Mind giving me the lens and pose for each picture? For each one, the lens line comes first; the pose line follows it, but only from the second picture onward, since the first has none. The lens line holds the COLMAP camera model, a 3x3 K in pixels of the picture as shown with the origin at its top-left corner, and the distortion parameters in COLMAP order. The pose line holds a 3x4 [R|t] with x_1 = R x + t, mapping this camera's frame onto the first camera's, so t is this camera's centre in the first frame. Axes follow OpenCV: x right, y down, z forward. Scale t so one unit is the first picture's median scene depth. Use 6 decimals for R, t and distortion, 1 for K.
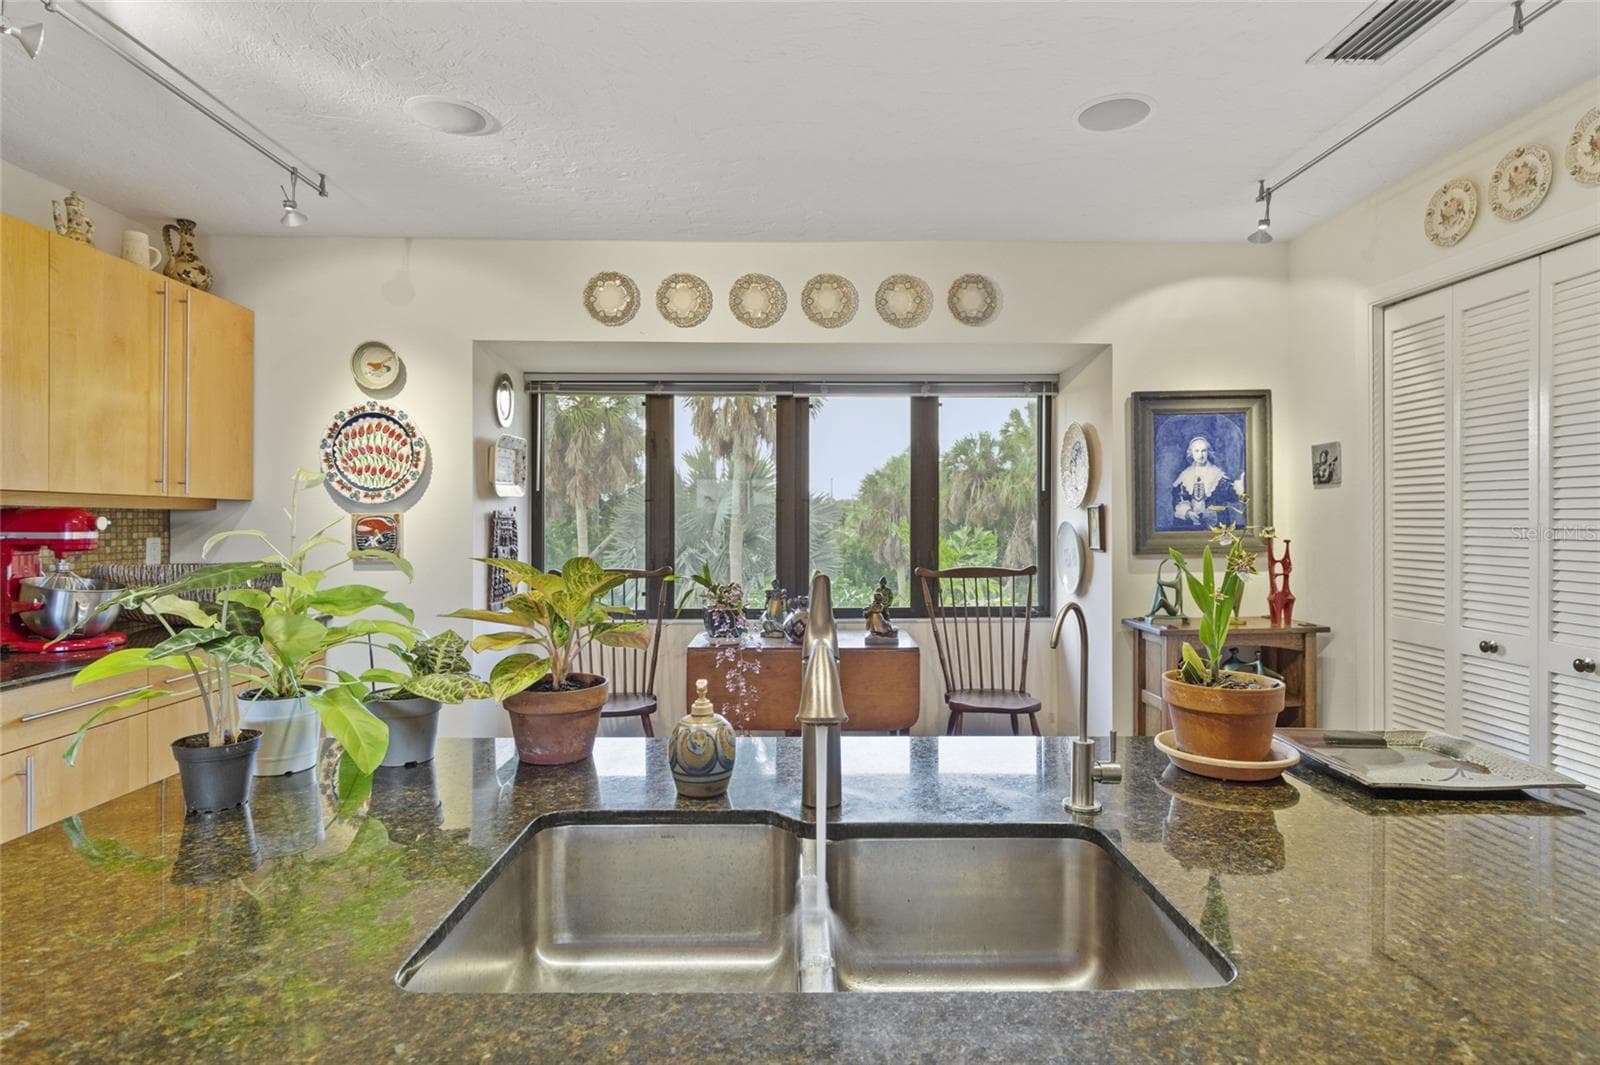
lens RADIAL K [[790.4, 0, 800.0], [0, 790.4, 532.5], [0, 0, 1]] dist [0.034515, 0.000396]
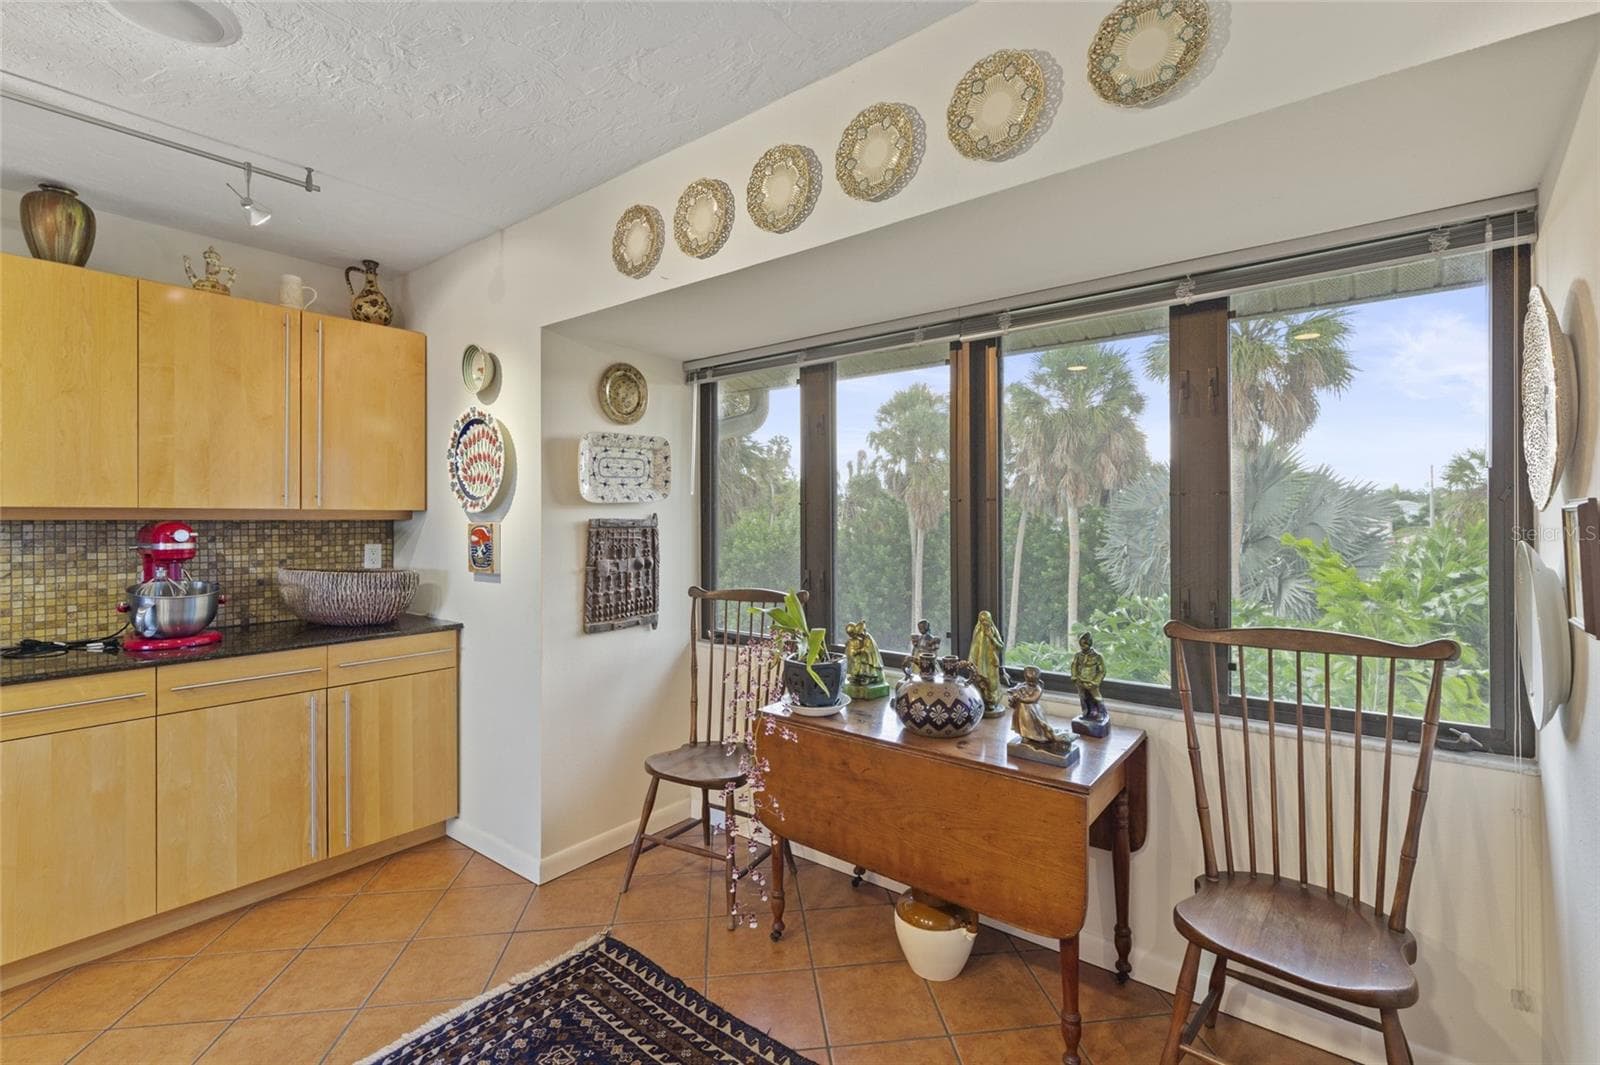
lens RADIAL K [[727.2, 0, 800.0], [0, 727.2, 532.5], [0, 0, 1]] dist [0.012172, 0.000034]
pose [[0.780904, 0.011154, -0.624551, 0.323742], [-0.007824, 0.999937, 0.008075, -0.022802], [0.624602, -0.001419, 0.780942, 0.555430]]
